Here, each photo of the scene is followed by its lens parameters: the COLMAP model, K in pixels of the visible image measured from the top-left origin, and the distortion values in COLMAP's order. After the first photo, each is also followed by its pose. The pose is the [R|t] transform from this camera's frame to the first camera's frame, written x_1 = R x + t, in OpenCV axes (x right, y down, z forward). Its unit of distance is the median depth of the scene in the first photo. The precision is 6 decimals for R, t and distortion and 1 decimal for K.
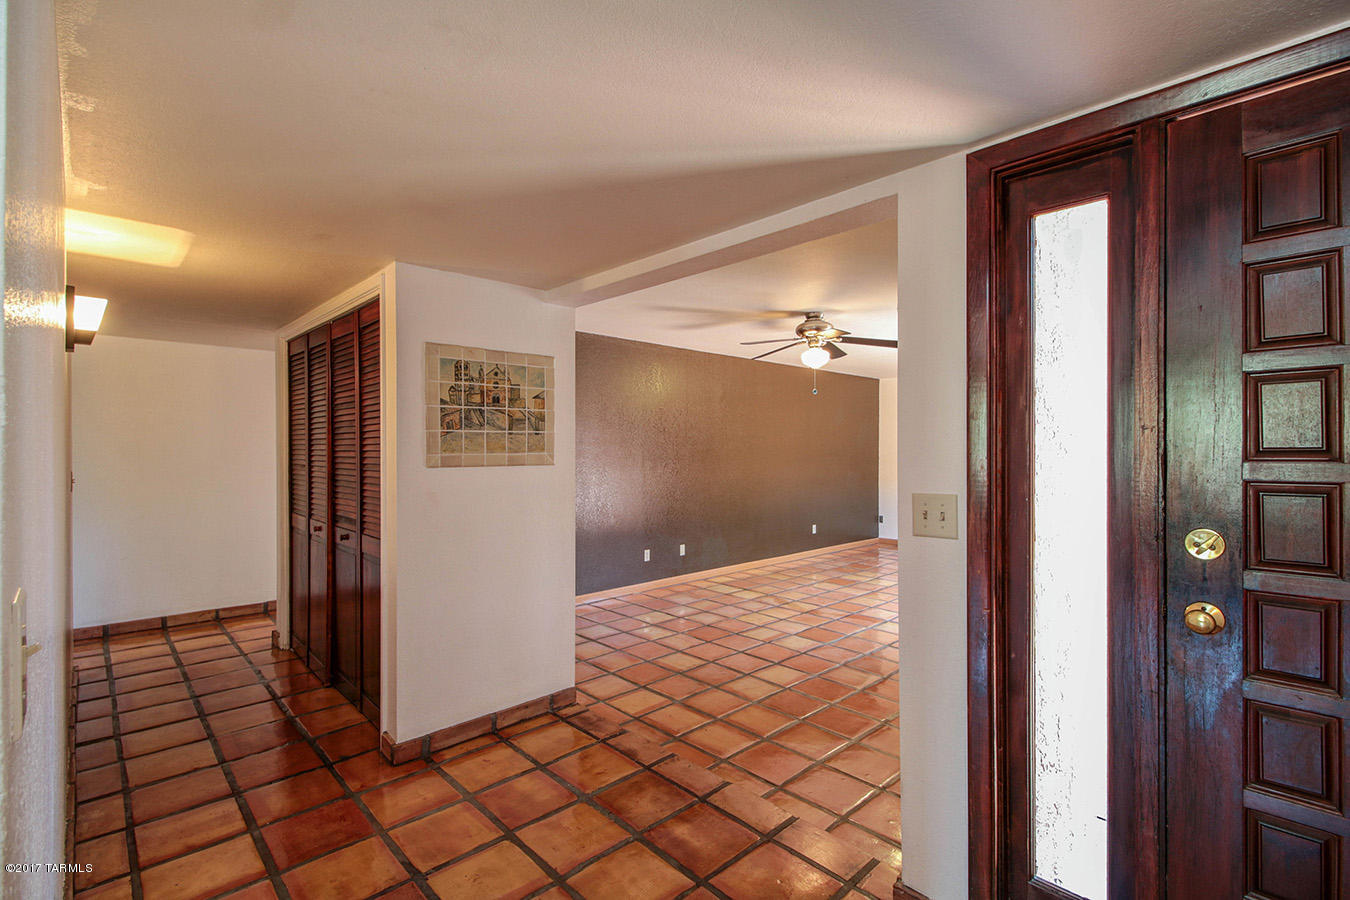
lens RADIAL K [[614.7, 0, 668.5], [0, 614.7, 446.6], [0, 0, 1]] dist [0.010302, -0.005634]
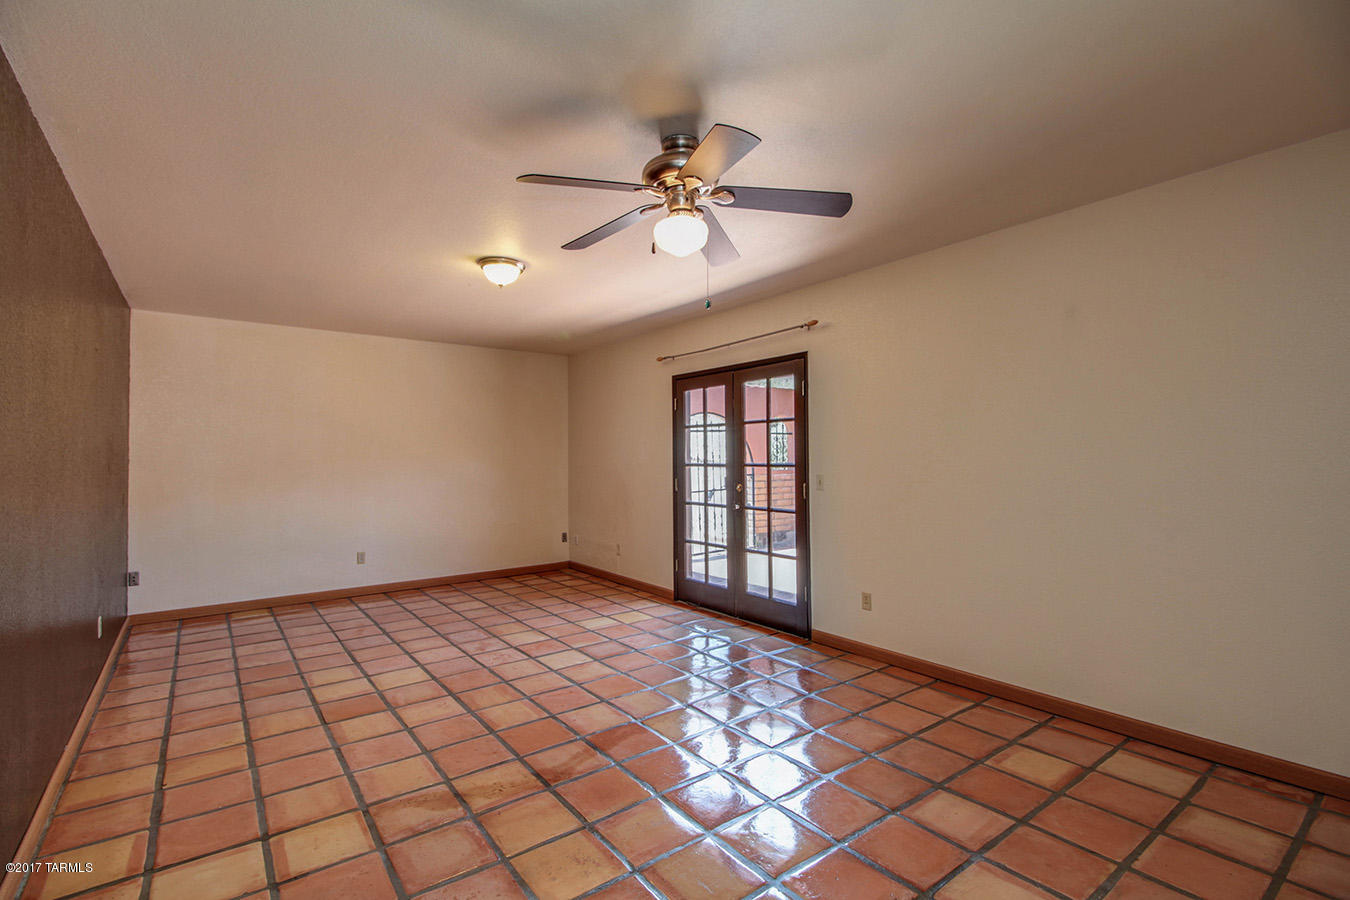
lens RADIAL K [[614.7, 0, 667.3], [0, 614.7, 442.6], [0, 0, 1]] dist [0.010302, -0.005634]
pose [[0.105743, 0.022560, 0.994138, -0.230504], [0.003335, 0.999729, -0.023042, 0.030482], [-0.994388, 0.005752, 0.105639, 0.901154]]
